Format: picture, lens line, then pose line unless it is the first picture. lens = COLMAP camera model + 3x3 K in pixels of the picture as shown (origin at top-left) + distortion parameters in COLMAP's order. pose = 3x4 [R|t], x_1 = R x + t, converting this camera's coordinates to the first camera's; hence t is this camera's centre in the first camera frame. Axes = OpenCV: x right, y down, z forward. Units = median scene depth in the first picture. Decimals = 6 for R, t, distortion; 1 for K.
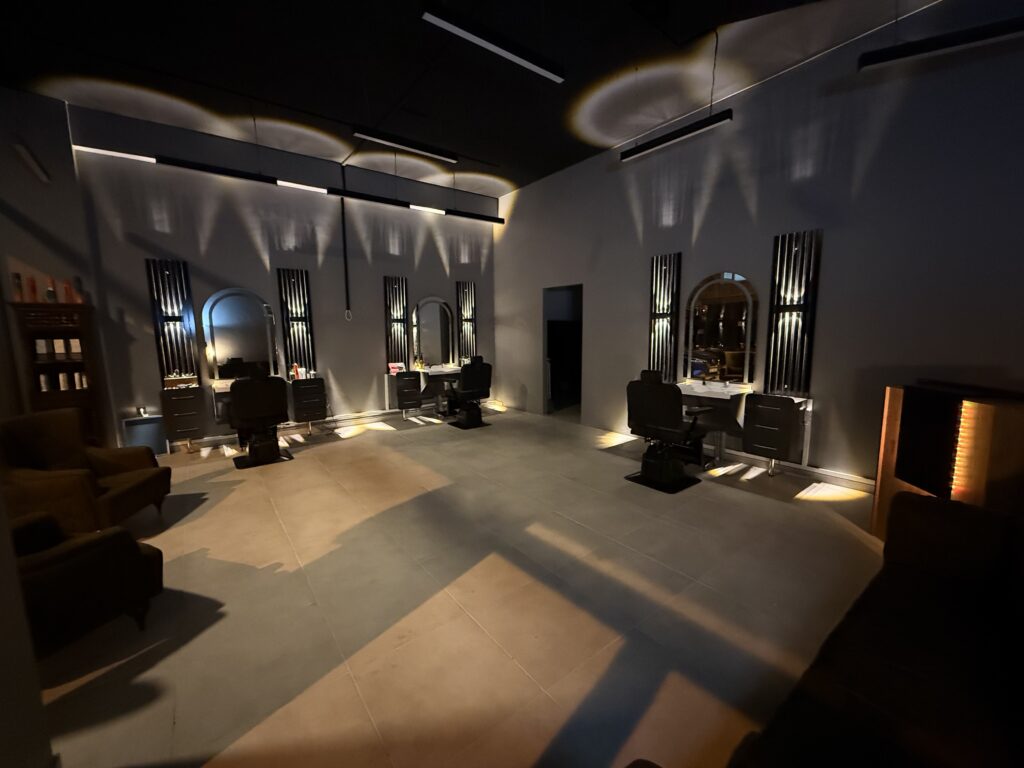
lens RADIAL K [[413.6, 0, 512.5], [0, 413.6, 385.4], [0, 0, 1]] dist [-0.000969, -0.000258]
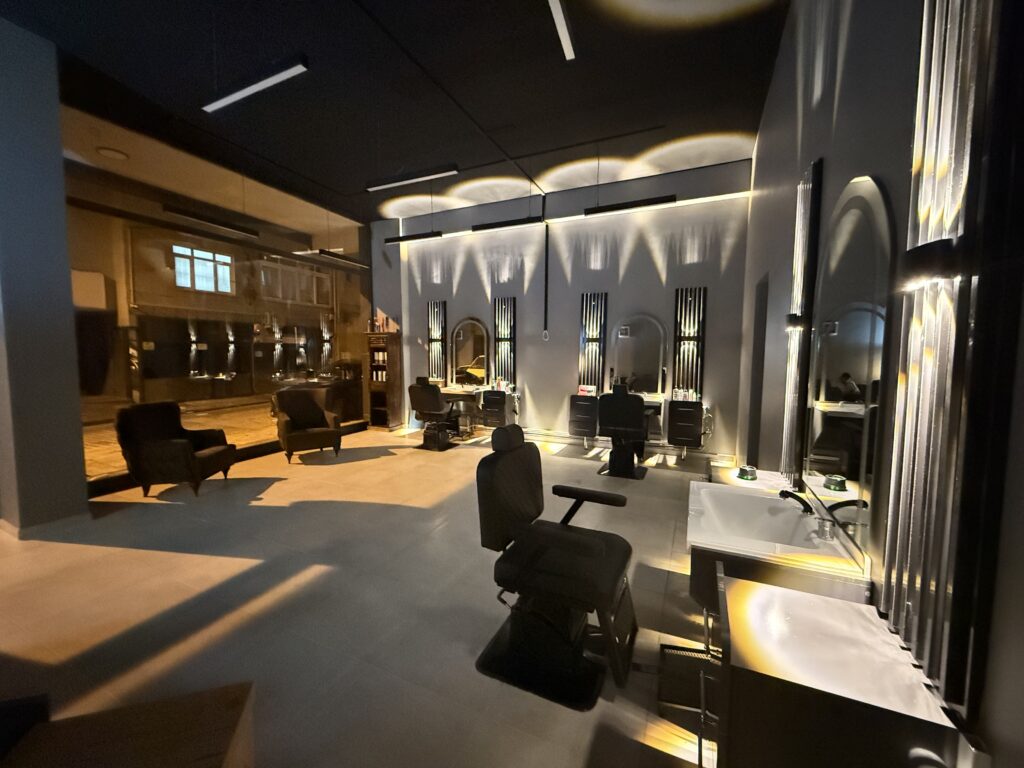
lens RADIAL K [[413.8, 0, 512.0], [0, 413.8, 384.0], [0, 0, 1]] dist [-0.000578, -0.000126]
pose [[0.441661, 0.087964, -0.892860, 0.536834], [-0.130354, 0.990913, 0.033143, -0.075625], [0.887662, 0.101750, 0.449114, 0.492954]]
